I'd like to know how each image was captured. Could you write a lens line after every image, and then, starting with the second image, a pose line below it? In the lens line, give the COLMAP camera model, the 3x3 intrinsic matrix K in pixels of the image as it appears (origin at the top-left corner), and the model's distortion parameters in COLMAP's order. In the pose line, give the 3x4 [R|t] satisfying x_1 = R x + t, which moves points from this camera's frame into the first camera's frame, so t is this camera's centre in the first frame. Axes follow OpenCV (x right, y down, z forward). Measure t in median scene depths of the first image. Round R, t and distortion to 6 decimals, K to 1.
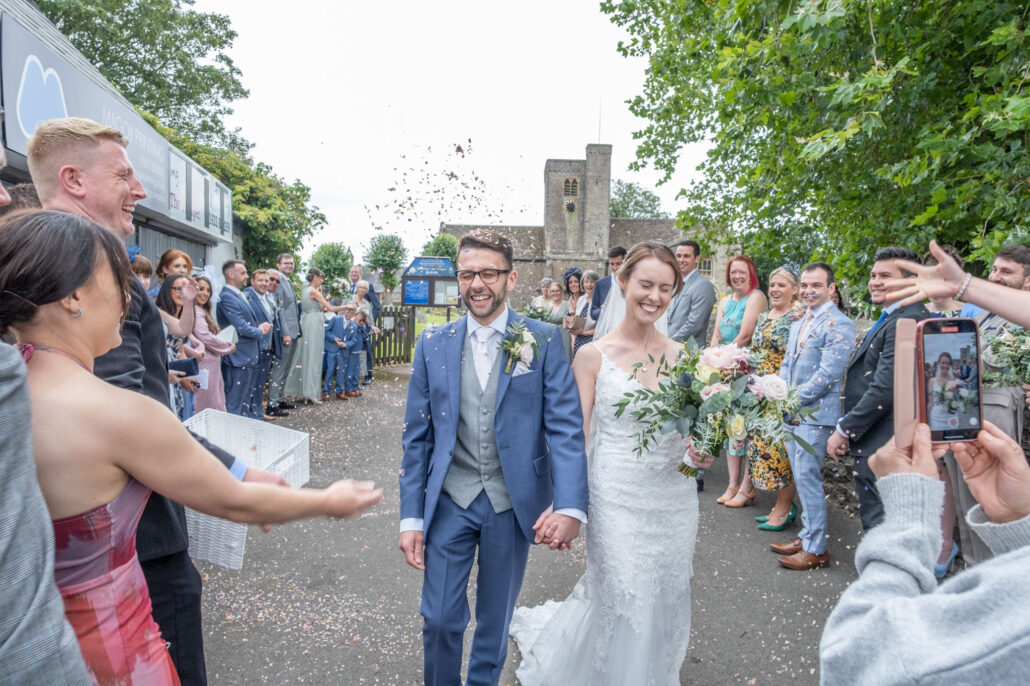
lens RADIAL K [[724.8, 0, 521.8], [0, 724.8, 344.8], [0, 0, 1]] dist [-0.006081, -0.004334]
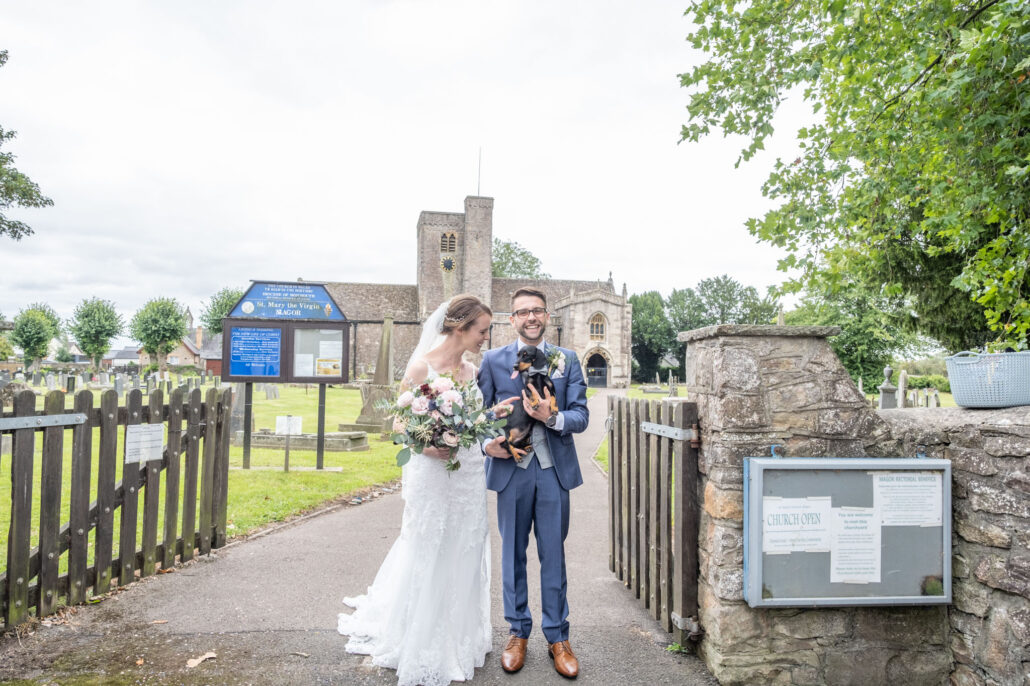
lens RADIAL K [[724.8, 0, 521.8], [0, 724.8, 344.8], [0, 0, 1]] dist [-0.006081, -0.004334]
pose [[0.981586, 0.004814, 0.190962, -0.014173], [0.012799, 0.995778, -0.090896, -0.007124], [-0.190594, 0.091666, 0.977380, 0.111913]]
